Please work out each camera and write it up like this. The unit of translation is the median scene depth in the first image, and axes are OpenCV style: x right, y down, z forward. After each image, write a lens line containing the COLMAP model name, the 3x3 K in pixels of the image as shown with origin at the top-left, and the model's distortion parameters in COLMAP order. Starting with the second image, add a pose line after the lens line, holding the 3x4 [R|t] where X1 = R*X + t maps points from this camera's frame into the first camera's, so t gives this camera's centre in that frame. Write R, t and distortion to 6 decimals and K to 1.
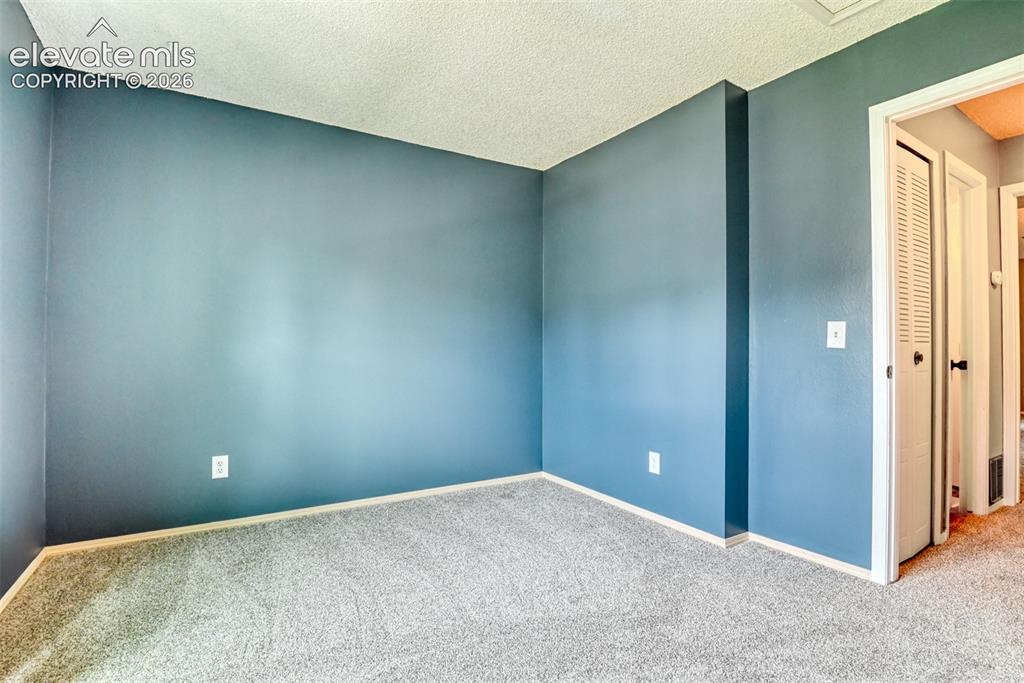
lens RADIAL K [[503.6, 0, 517.2], [0, 503.6, 340.5], [0, 0, 1]] dist [-0.024319, -0.003150]
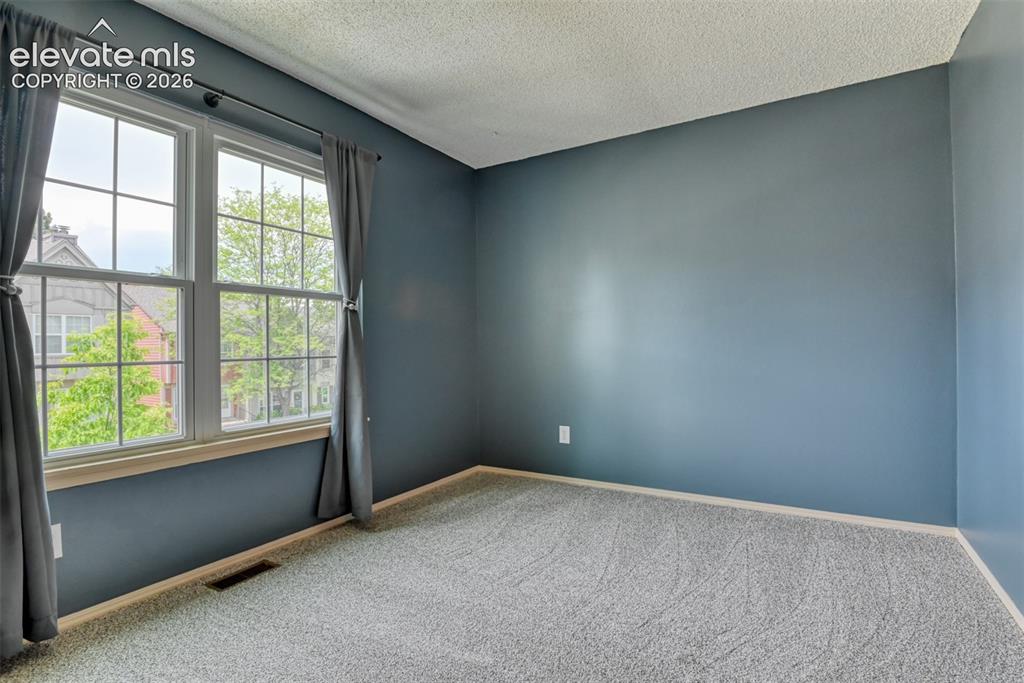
lens RADIAL K [[503.6, 0, 514.5], [0, 503.6, 341.2], [0, 0, 1]] dist [-0.024319, -0.003150]
pose [[0.448416, -0.008466, -0.893785, 0.507672], [0.026311, 0.999647, 0.003732, 0.003454], [0.893437, -0.025190, 0.448481, 0.302963]]
